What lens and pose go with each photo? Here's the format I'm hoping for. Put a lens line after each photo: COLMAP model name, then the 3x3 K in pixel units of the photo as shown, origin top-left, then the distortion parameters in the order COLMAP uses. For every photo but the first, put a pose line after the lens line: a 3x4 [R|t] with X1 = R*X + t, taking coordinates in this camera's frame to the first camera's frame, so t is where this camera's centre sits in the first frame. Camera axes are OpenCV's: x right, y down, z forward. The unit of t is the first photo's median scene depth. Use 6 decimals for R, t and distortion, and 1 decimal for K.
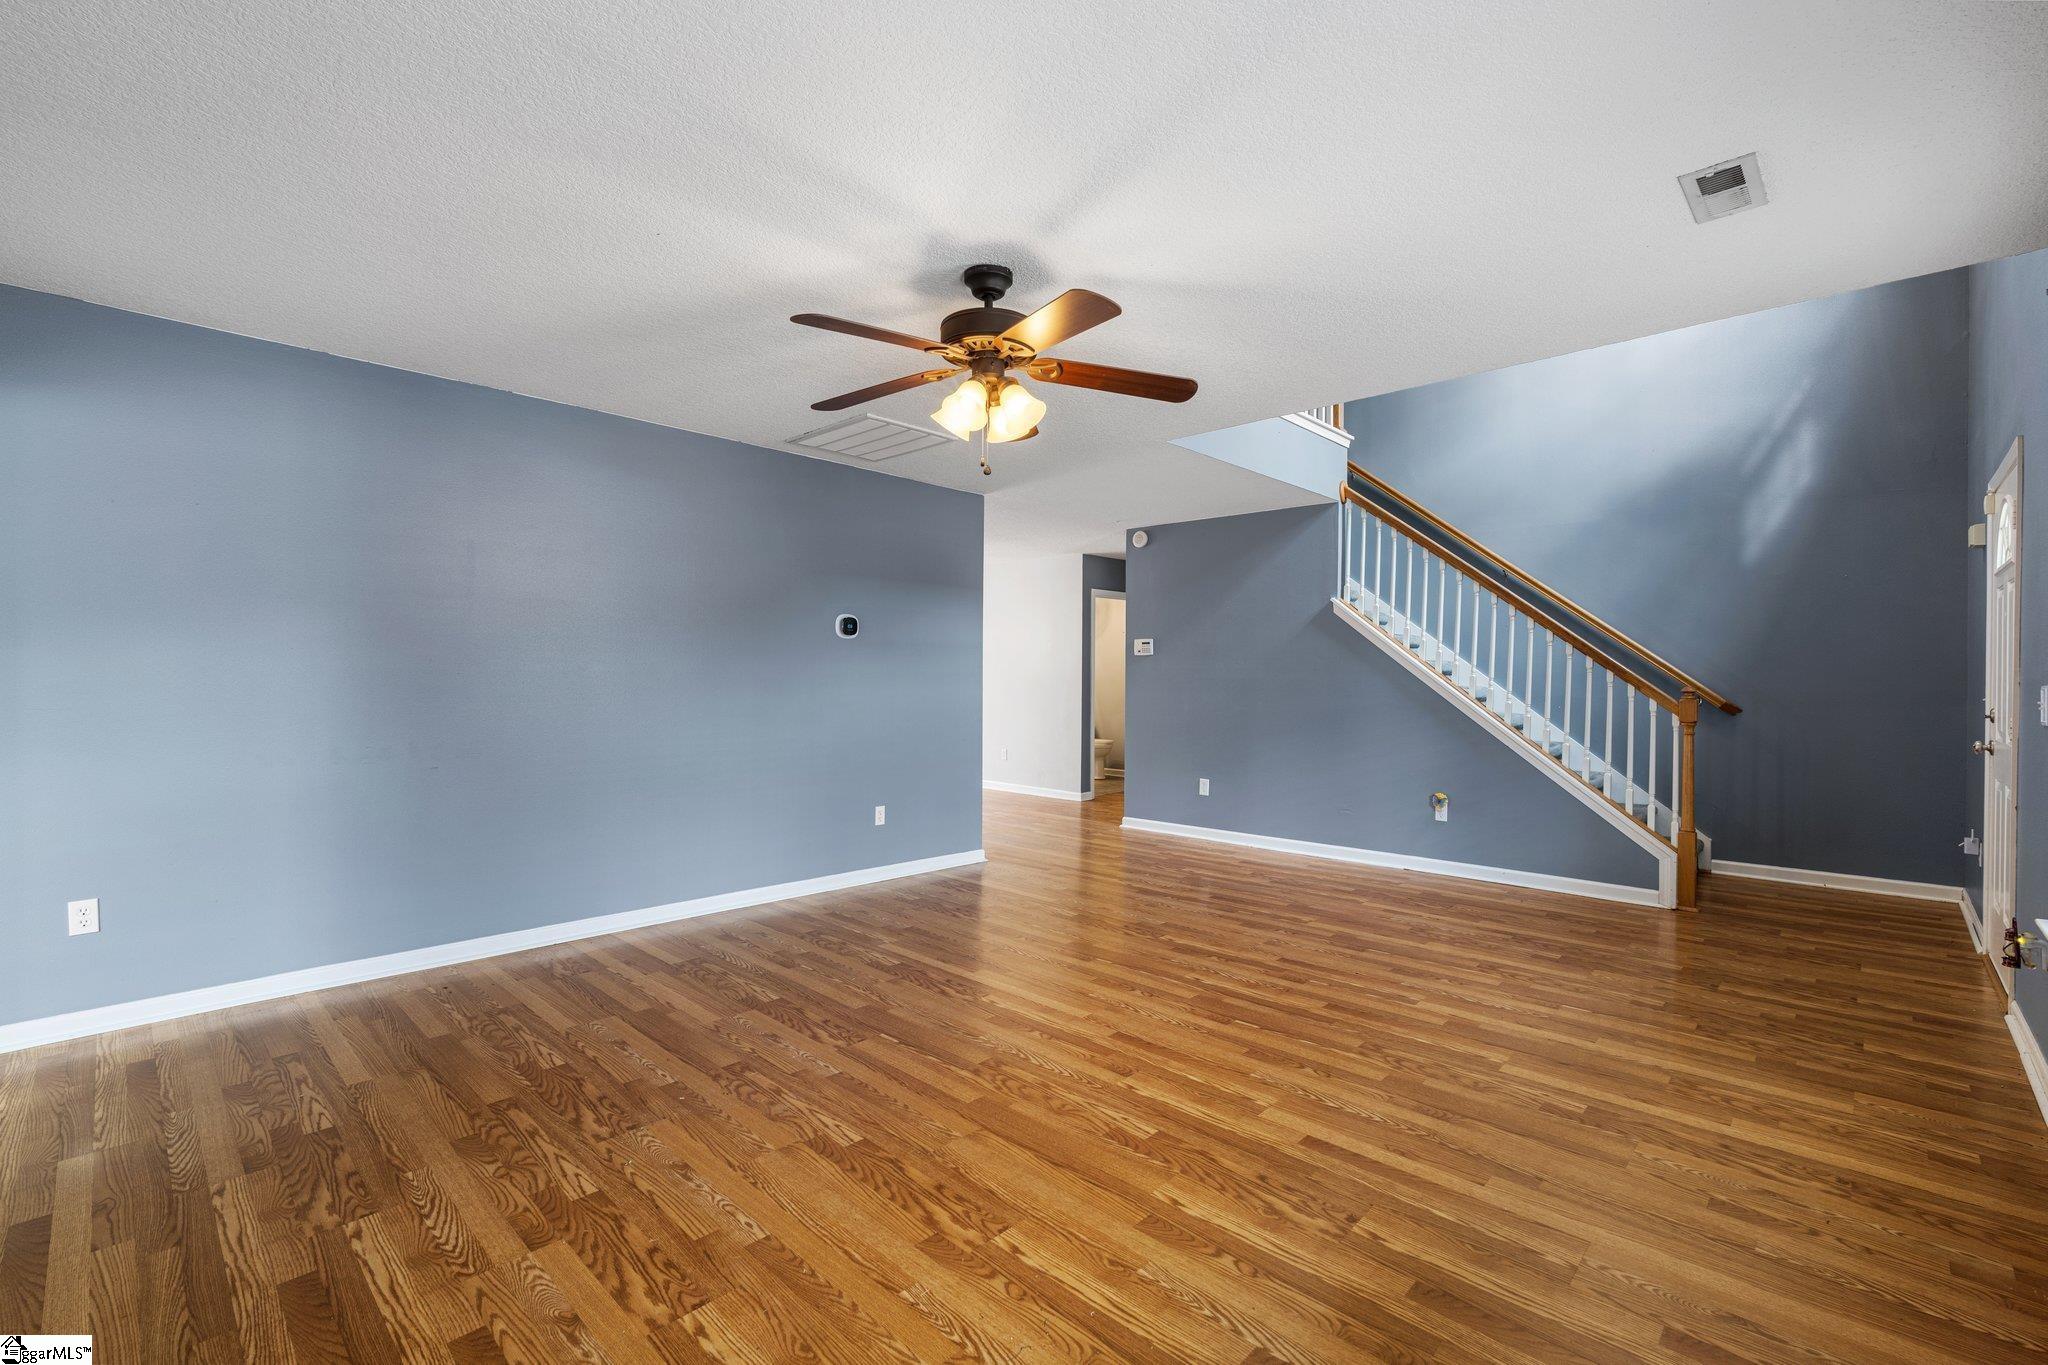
lens RADIAL K [[890.7, 0, 1024.0], [0, 890.7, 682.5], [0, 0, 1]] dist [-0.002296, -0.000009]
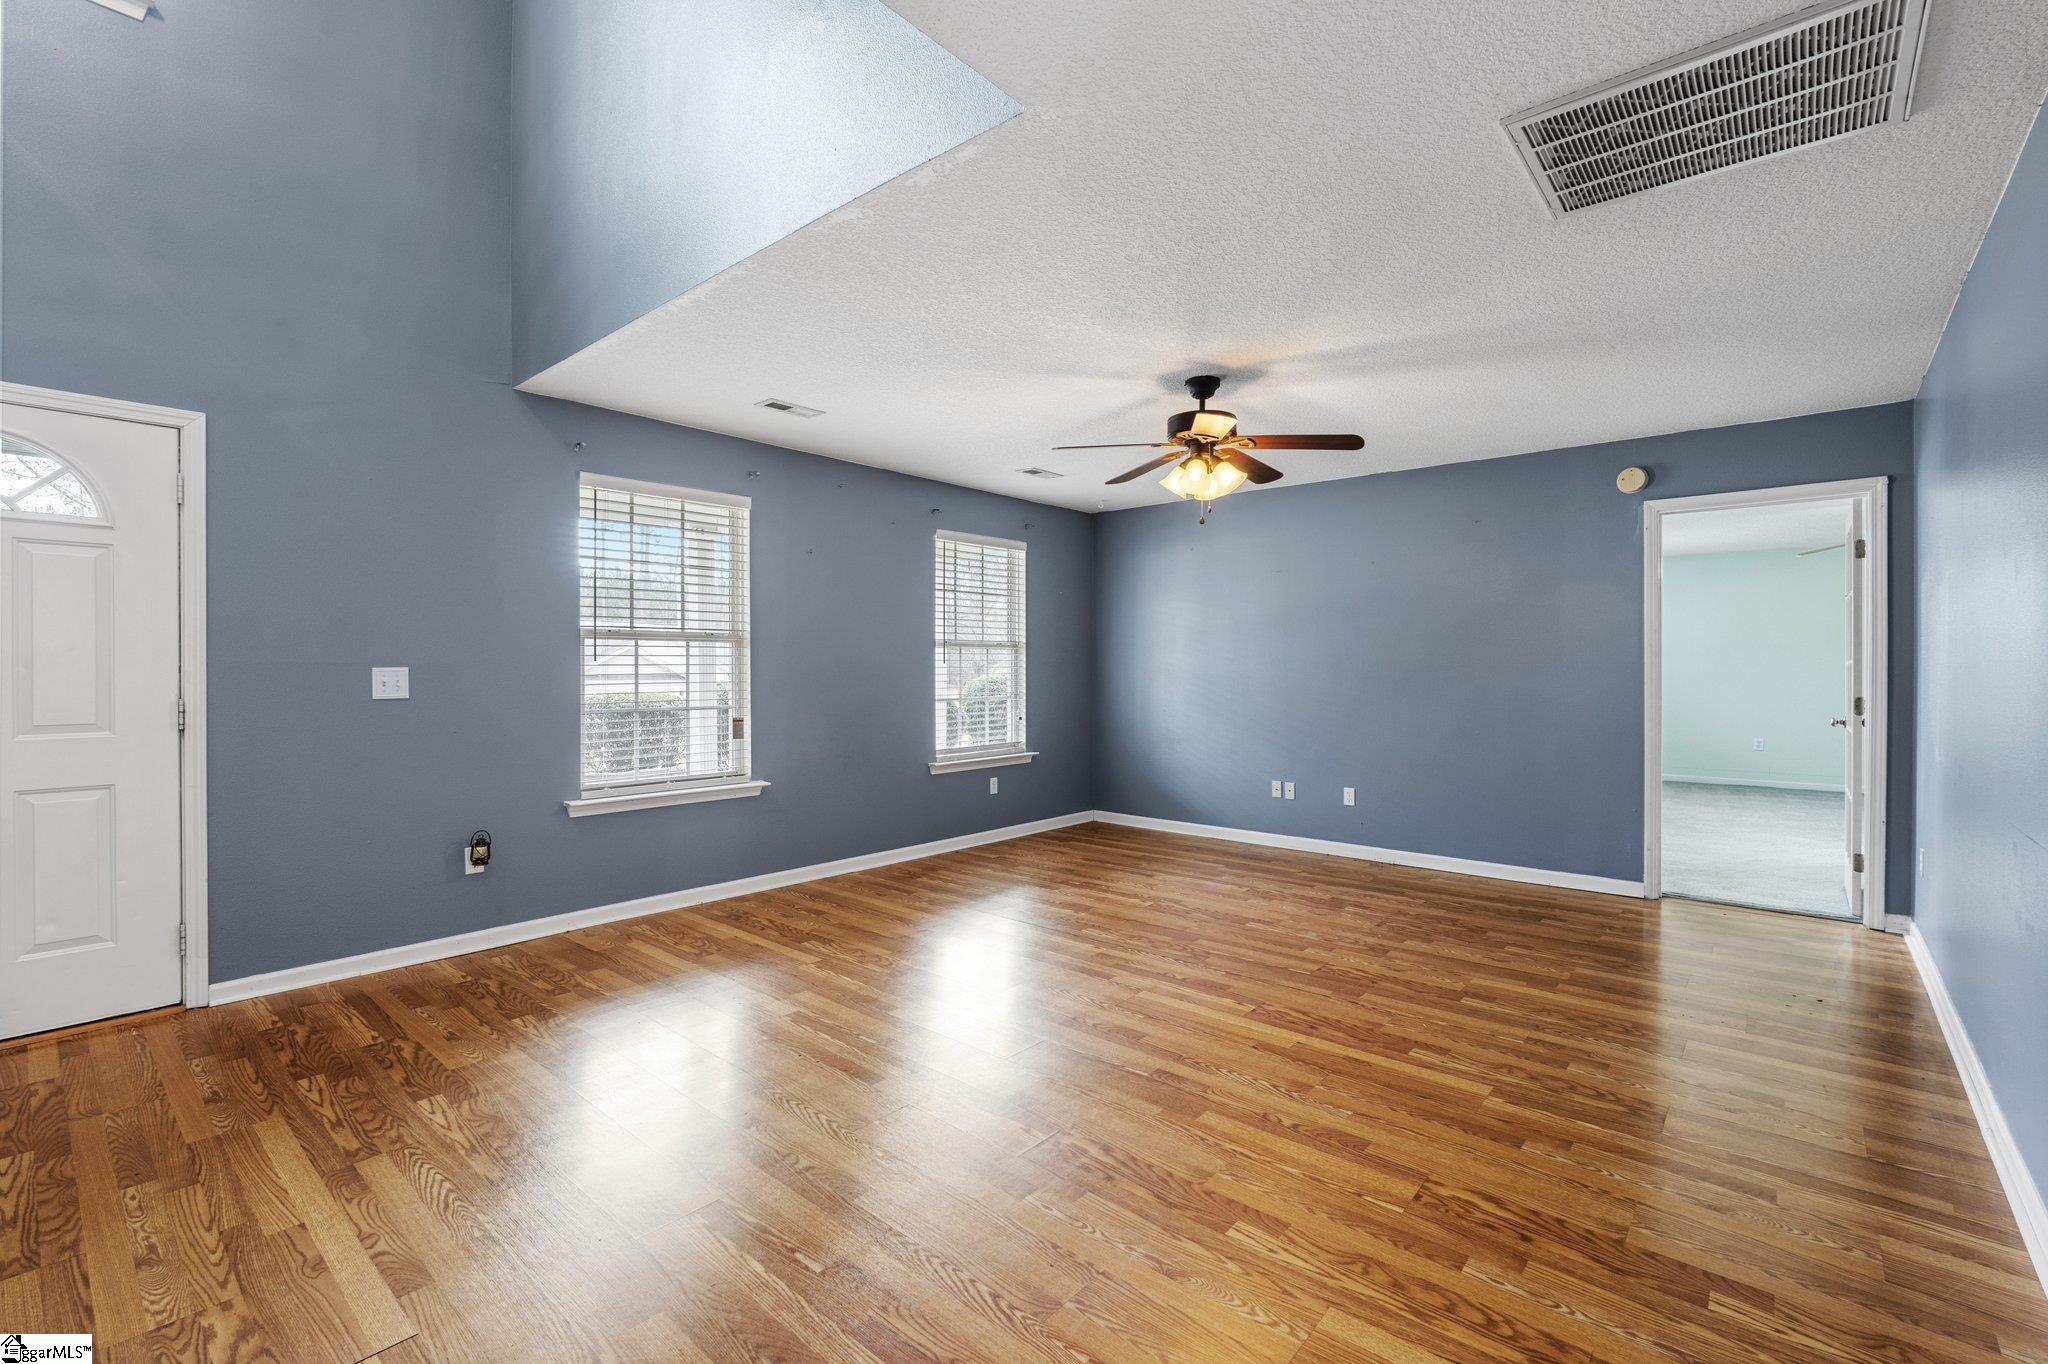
lens RADIAL K [[890.7, 0, 1024.0], [0, 890.7, 682.0], [0, 0, 1]] dist [-0.002296, -0.000009]
pose [[-0.999110, -0.007199, -0.041554, 0.270632], [-0.007958, 0.999804, 0.018135, -0.006372], [0.041415, 0.018450, -0.998972, 2.181416]]
